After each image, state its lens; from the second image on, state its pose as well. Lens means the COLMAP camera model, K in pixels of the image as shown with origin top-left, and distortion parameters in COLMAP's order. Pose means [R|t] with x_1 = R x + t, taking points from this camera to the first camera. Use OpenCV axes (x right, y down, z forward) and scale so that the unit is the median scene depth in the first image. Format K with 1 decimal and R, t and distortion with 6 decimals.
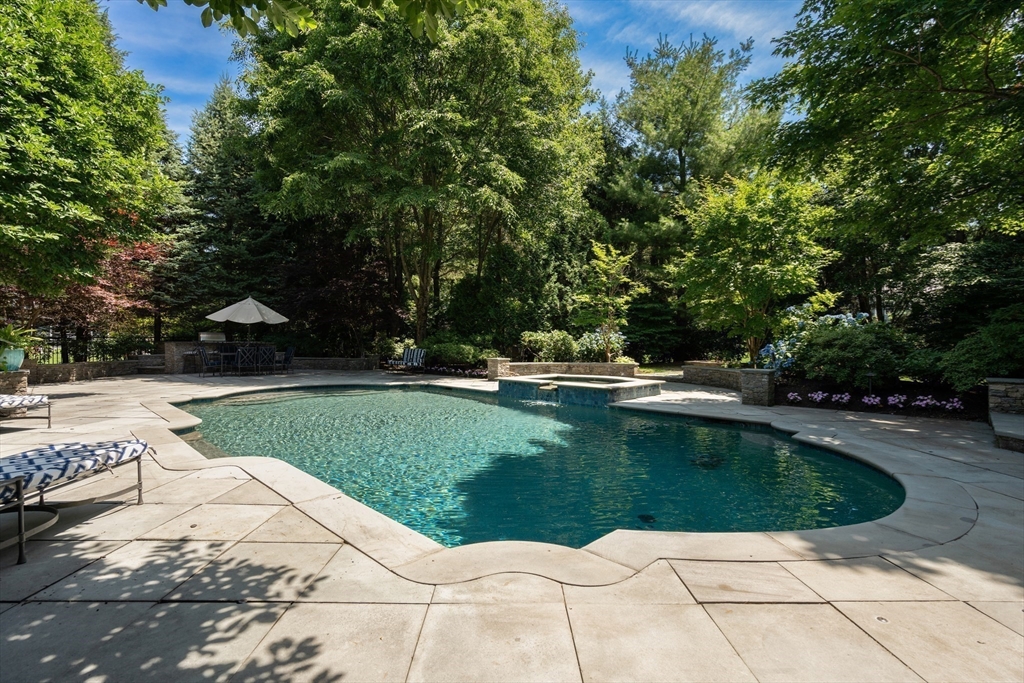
lens RADIAL K [[467.1, 0, 512.0], [0, 467.1, 341.5], [0, 0, 1]] dist [-0.000181, -0.000069]
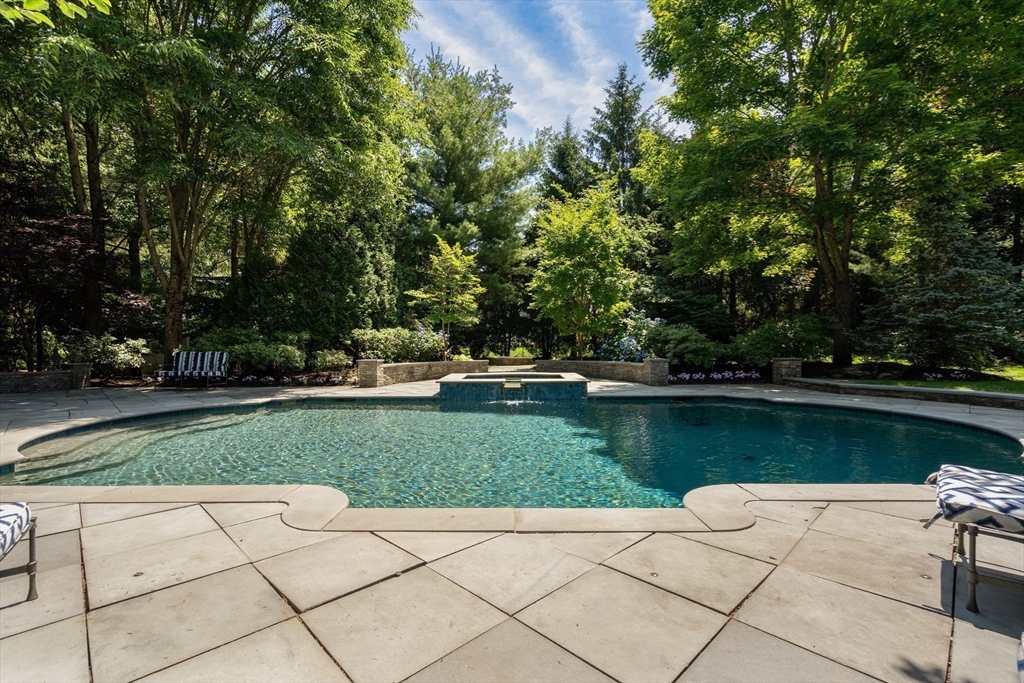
lens RADIAL K [[457.1, 0, 512.0], [0, 457.1, 341.5], [0, 0, 1]] dist [0.000349, 0.000030]
pose [[0.717629, -0.007447, 0.696385, -0.453127], [0.008298, 0.999963, 0.002142, 0.003588], [-0.696376, 0.004241, 0.717665, 0.250351]]
